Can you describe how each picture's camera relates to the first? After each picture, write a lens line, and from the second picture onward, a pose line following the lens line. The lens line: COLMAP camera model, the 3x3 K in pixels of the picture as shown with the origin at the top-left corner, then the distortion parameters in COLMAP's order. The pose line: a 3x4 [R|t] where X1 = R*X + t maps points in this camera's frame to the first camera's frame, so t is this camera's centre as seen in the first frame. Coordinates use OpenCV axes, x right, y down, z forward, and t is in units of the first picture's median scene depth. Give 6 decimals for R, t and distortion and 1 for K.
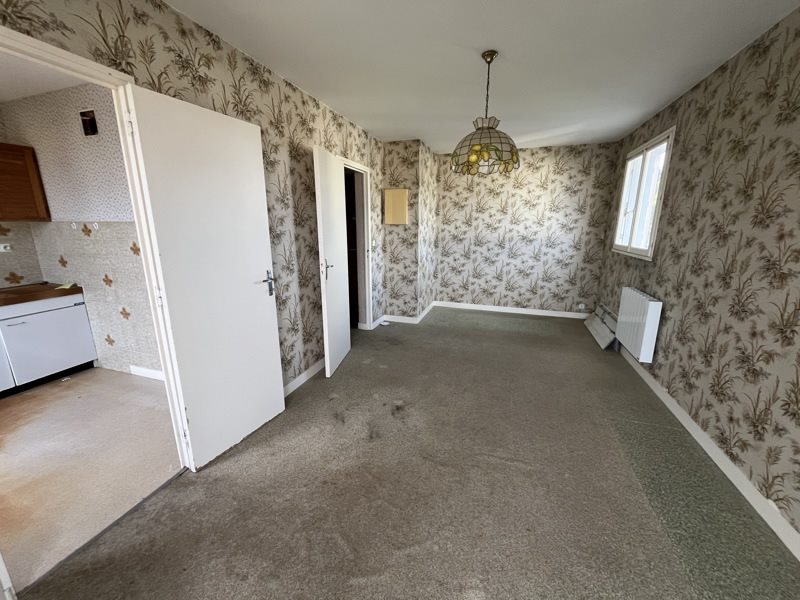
lens RADIAL K [[321.5, 0, 397.5], [0, 321.5, 295.8], [0, 0, 1]] dist [0.016894, -0.000037]
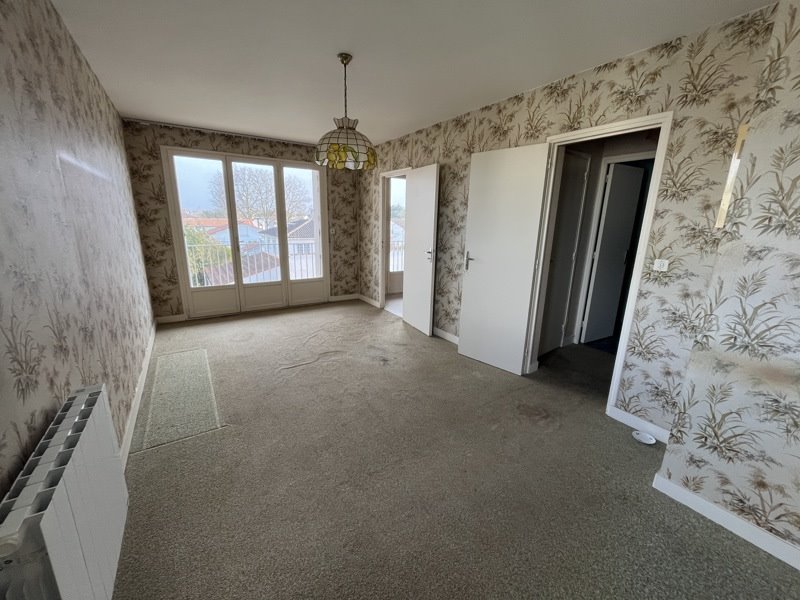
lens RADIAL K [[322.5, 0, 398.3], [0, 322.5, 299.9], [0, 0, 1]] dist [-0.002054, -0.000323]
pose [[-0.613428, 0.181690, -0.768567, 1.011913], [-0.193027, 0.909168, 0.368991, -0.400599], [0.765798, 0.374703, -0.522638, 1.771826]]
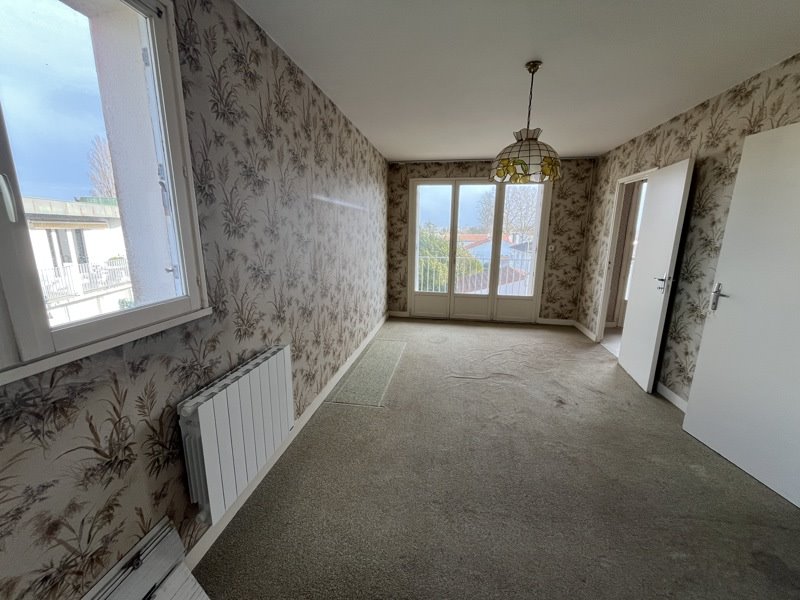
lens RADIAL K [[322.5, 0, 398.3], [0, 322.5, 299.9], [0, 0, 1]] dist [-0.002054, -0.000323]
pose [[-0.986623, 0.027459, -0.160688, 0.779415], [-0.042982, 0.907012, 0.418905, -0.438201], [0.157249, 0.420208, -0.893699, 1.894535]]
